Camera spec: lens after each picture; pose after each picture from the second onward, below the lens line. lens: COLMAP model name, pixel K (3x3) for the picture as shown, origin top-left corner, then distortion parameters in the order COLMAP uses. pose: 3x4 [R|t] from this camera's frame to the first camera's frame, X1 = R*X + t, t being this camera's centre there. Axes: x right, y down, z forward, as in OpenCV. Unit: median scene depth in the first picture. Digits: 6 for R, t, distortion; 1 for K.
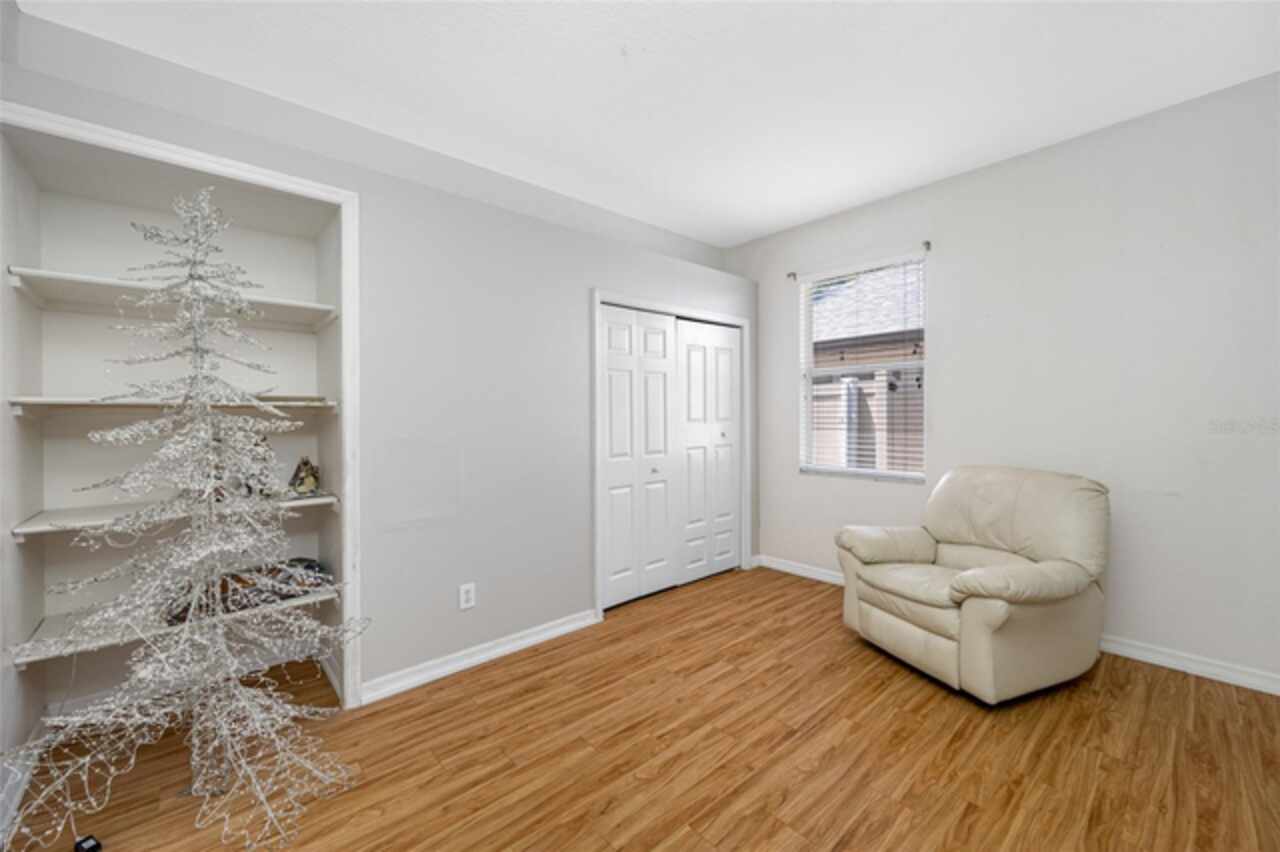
lens RADIAL K [[506.3, 0, 635.1], [0, 506.3, 417.1], [0, 0, 1]] dist [0.000597, -0.000065]
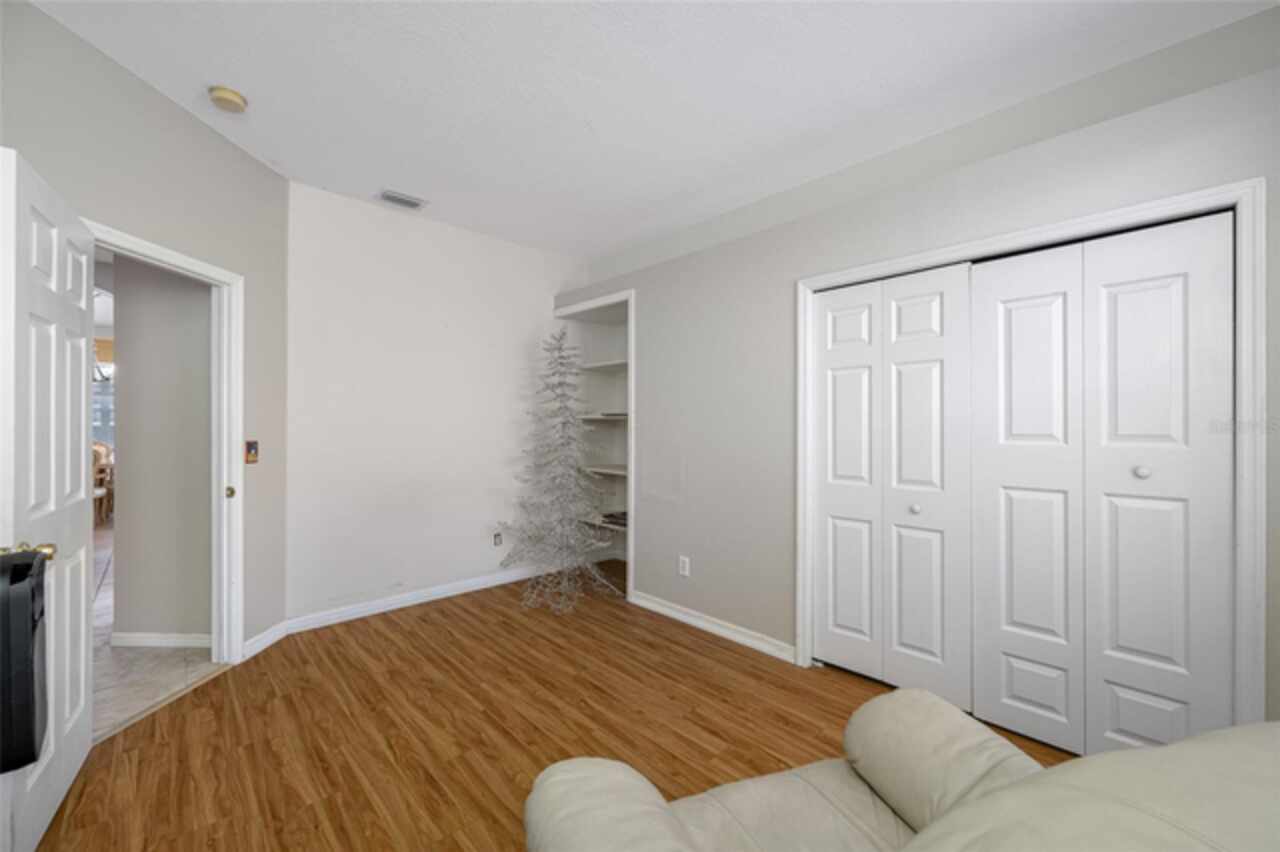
lens RADIAL K [[506.3, 0, 635.0], [0, 506.3, 423.2], [0, 0, 1]] dist [0.000597, -0.000065]
pose [[0.028010, 0.005840, -0.999591, 1.089380], [-0.005223, 0.999970, 0.005696, -0.016738], [0.999594, 0.005061, 0.028039, 0.967211]]
